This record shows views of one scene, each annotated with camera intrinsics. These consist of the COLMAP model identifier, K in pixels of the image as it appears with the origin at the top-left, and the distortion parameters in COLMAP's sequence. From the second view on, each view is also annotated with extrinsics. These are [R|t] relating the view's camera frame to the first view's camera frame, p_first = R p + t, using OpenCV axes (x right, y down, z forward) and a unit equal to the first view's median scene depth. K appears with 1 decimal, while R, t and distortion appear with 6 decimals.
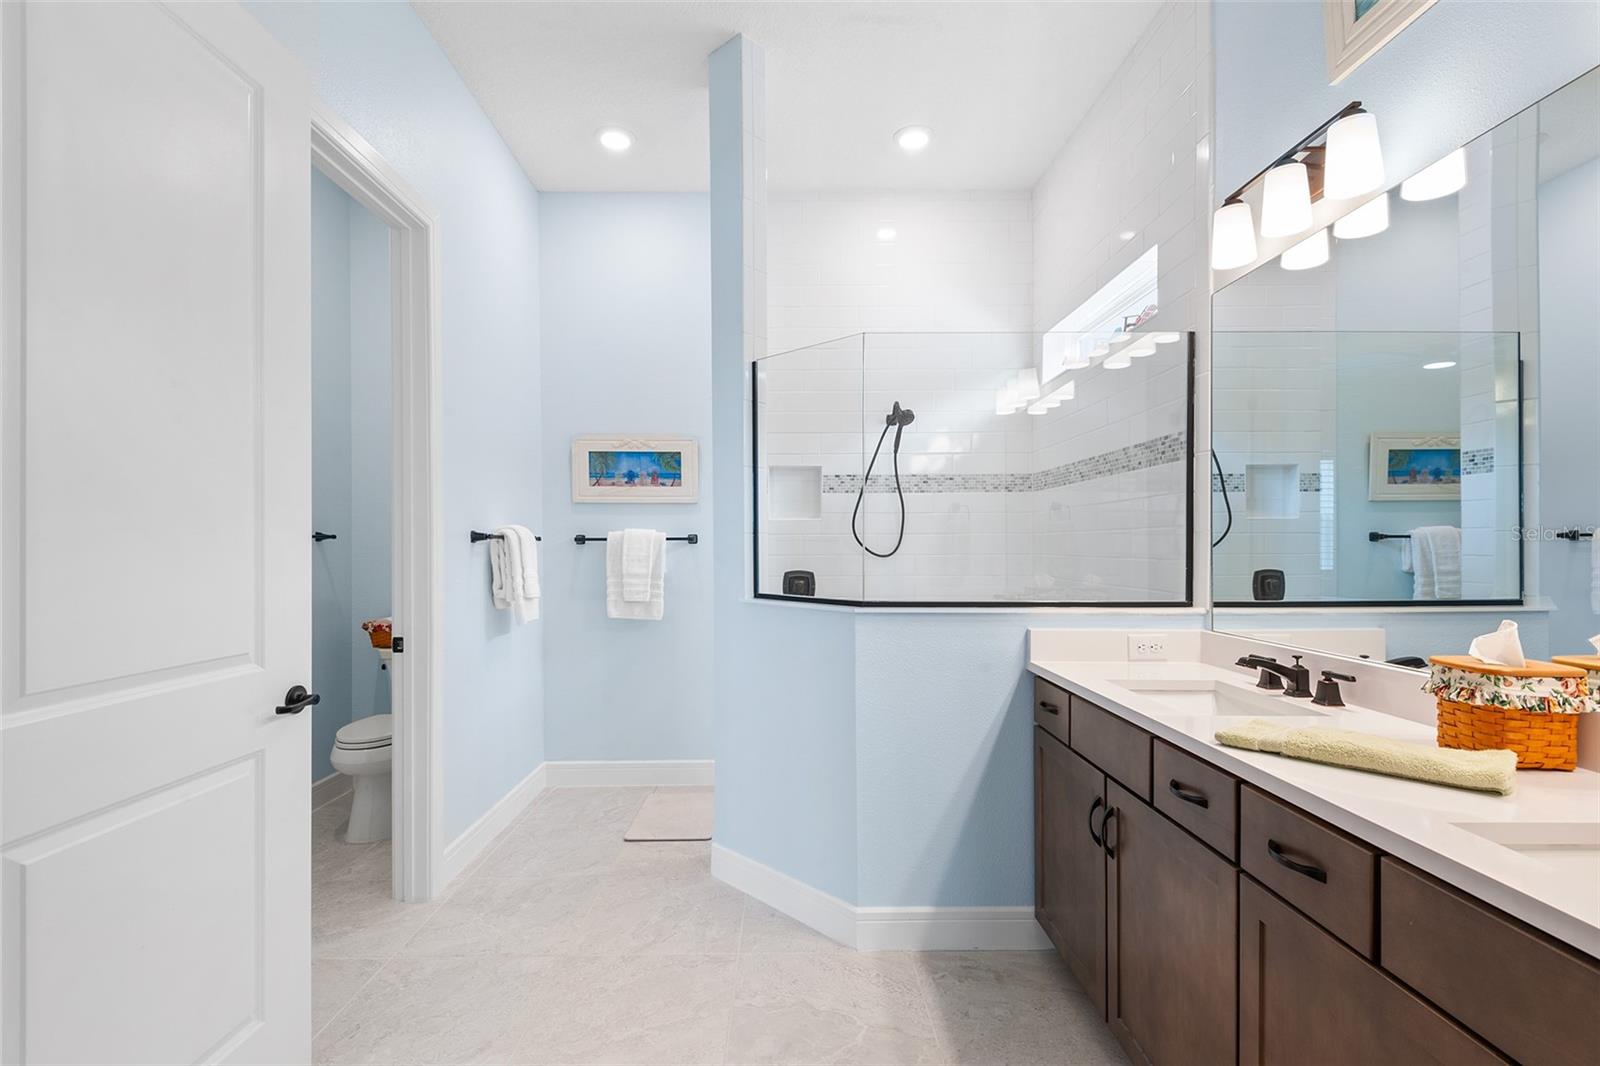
lens RADIAL K [[730.3, 0, 790.8], [0, 730.3, 548.2], [0, 0, 1]] dist [0.049627, -0.033945]
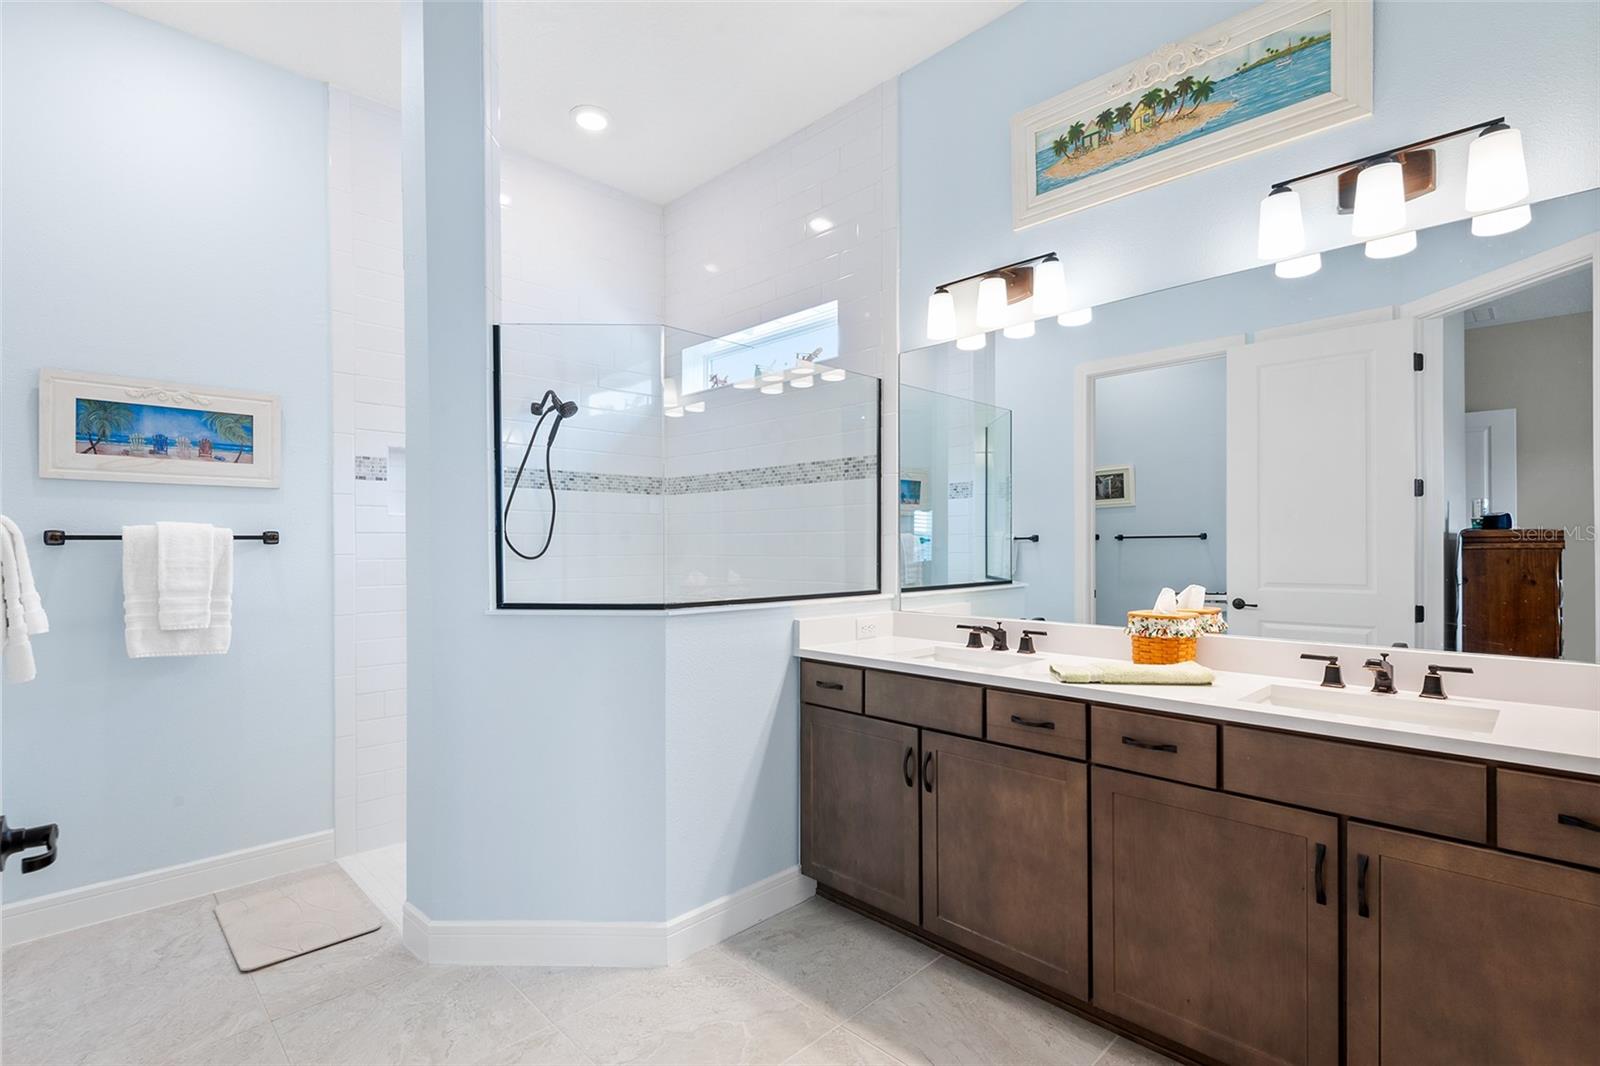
lens RADIAL K [[739.6, 0, 798.2], [0, 739.6, 548.3], [0, 0, 1]] dist [0.043198, -0.027693]
pose [[0.724072, -0.002945, 0.689718, -0.384367], [0.004377, 0.999990, -0.000325, 0.000466], [-0.689710, 0.003254, 0.724078, 0.147360]]
